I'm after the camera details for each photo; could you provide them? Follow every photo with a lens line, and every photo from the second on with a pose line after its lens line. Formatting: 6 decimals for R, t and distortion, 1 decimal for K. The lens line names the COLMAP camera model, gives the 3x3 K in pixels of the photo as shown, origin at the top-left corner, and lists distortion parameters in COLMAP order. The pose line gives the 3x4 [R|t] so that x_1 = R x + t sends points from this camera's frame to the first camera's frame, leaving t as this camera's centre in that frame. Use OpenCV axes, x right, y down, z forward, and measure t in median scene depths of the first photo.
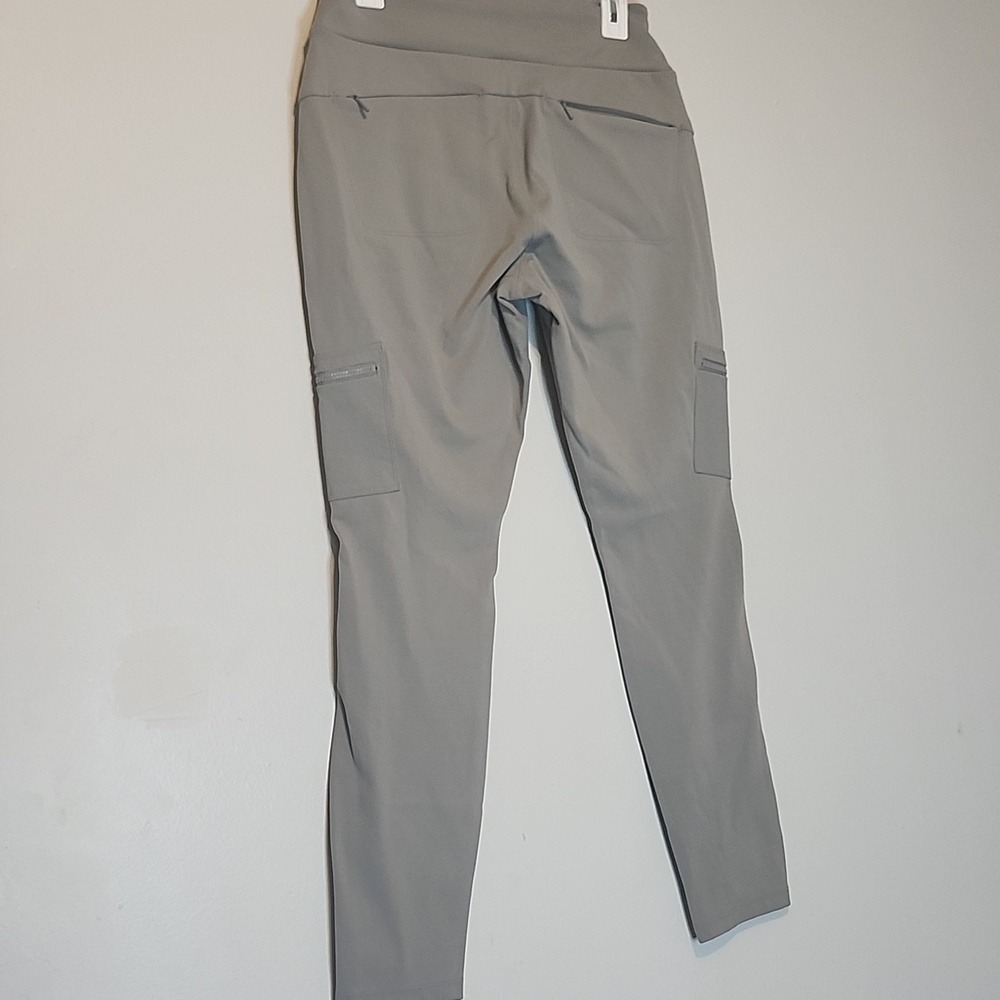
lens RADIAL K [[1569.8, 0, 511.3], [0, 1569.8, 522.8], [0, 0, 1]] dist [0.106609, 0.000000]
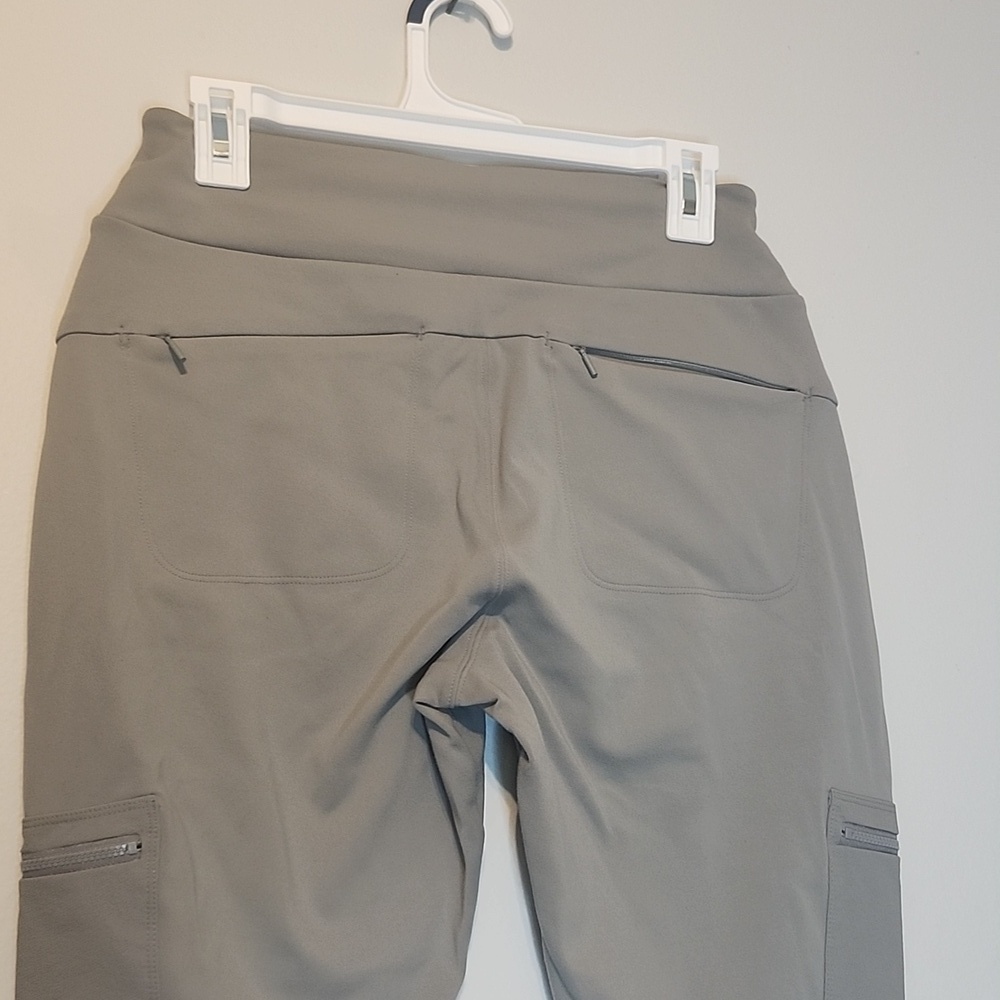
lens RADIAL K [[1569.8, 0, 496.7], [0, 1569.8, 500.3], [0, 0, 1]] dist [0.106609, 0.000000]
pose [[0.977566, 0.017078, -0.209937, 0.123996], [-0.054373, 0.983387, -0.173187, -0.118136], [0.203492, 0.180717, 0.962254, 0.481928]]
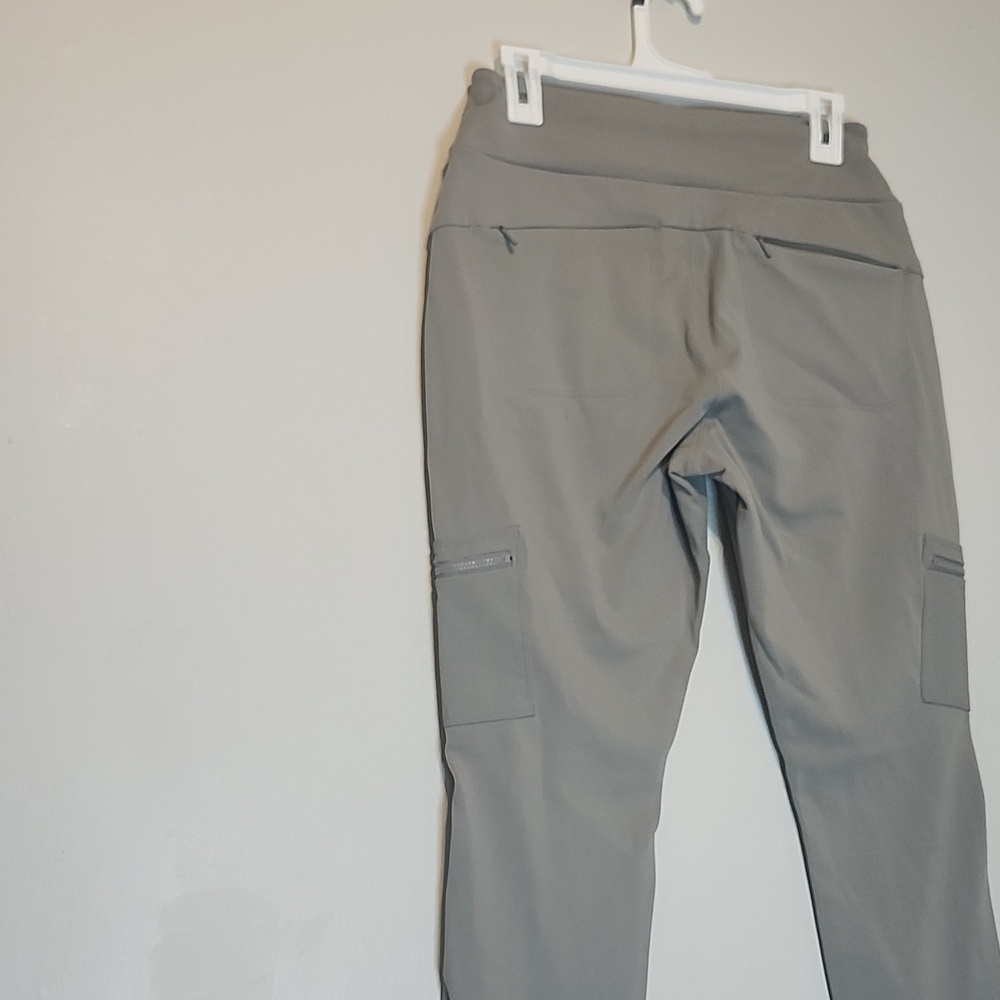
lens RADIAL K [[1569.8, 0, 493.3], [0, 1569.8, 506.7], [0, 0, 1]] dist [0.106609, 0.000000]
pose [[0.991255, 0.026323, -0.129308, 0.006019], [-0.040695, 0.993121, -0.109792, -0.034679], [0.125528, 0.114094, 0.985508, 0.203951]]
